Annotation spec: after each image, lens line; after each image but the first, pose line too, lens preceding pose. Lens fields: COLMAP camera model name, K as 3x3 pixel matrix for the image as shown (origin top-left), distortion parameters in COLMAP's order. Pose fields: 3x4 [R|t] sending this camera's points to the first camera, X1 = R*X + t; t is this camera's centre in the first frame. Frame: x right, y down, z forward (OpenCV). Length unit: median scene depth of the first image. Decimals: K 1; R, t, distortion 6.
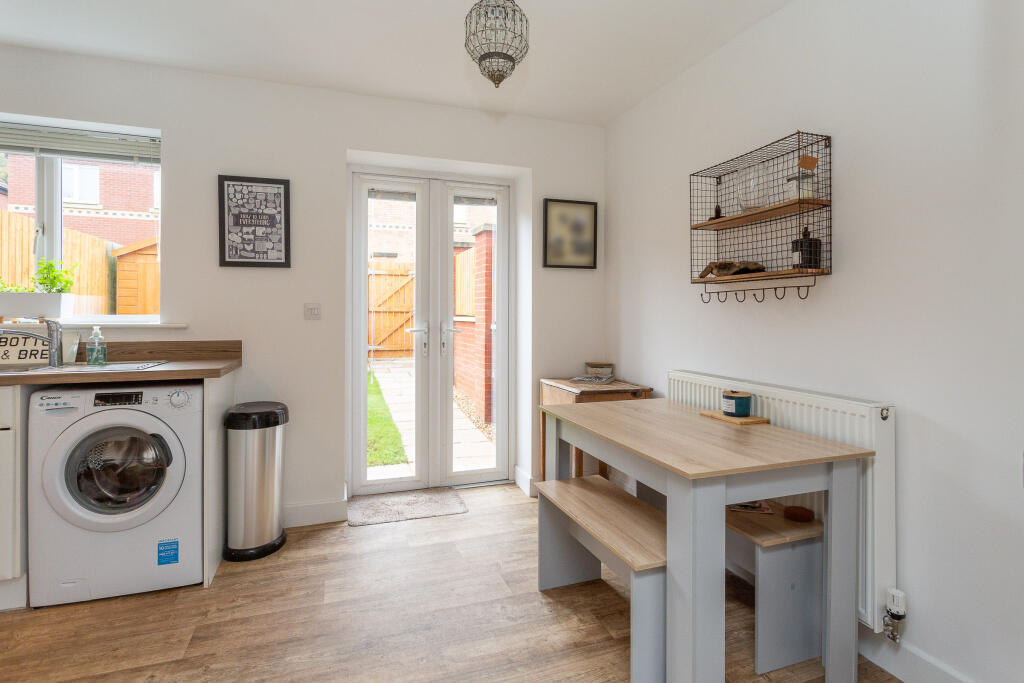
lens RADIAL K [[531.6, 0, 517.8], [0, 531.6, 316.9], [0, 0, 1]] dist [0.000782, 0.000598]
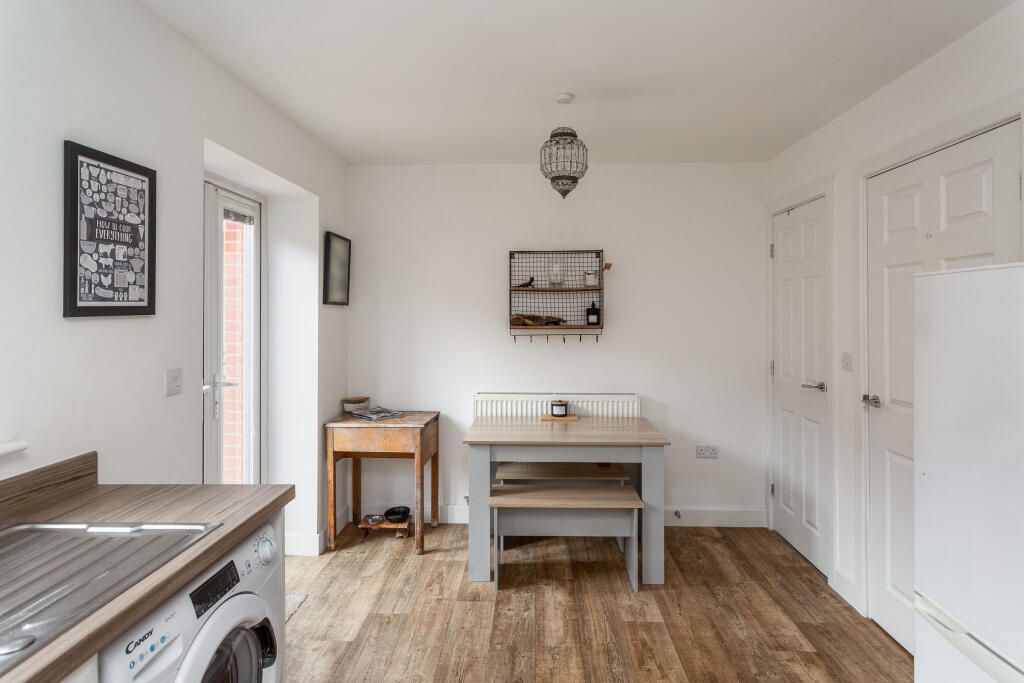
lens RADIAL K [[572.9, 0, 519.1], [0, 572.9, 306.5], [0, 0, 1]] dist [0.003965, 0.000470]
pose [[0.348705, 0.002547, 0.937229, -0.916824], [0.003153, 0.999987, -0.003890, -0.099946], [-0.937227, 0.004312, 0.348693, 0.387229]]
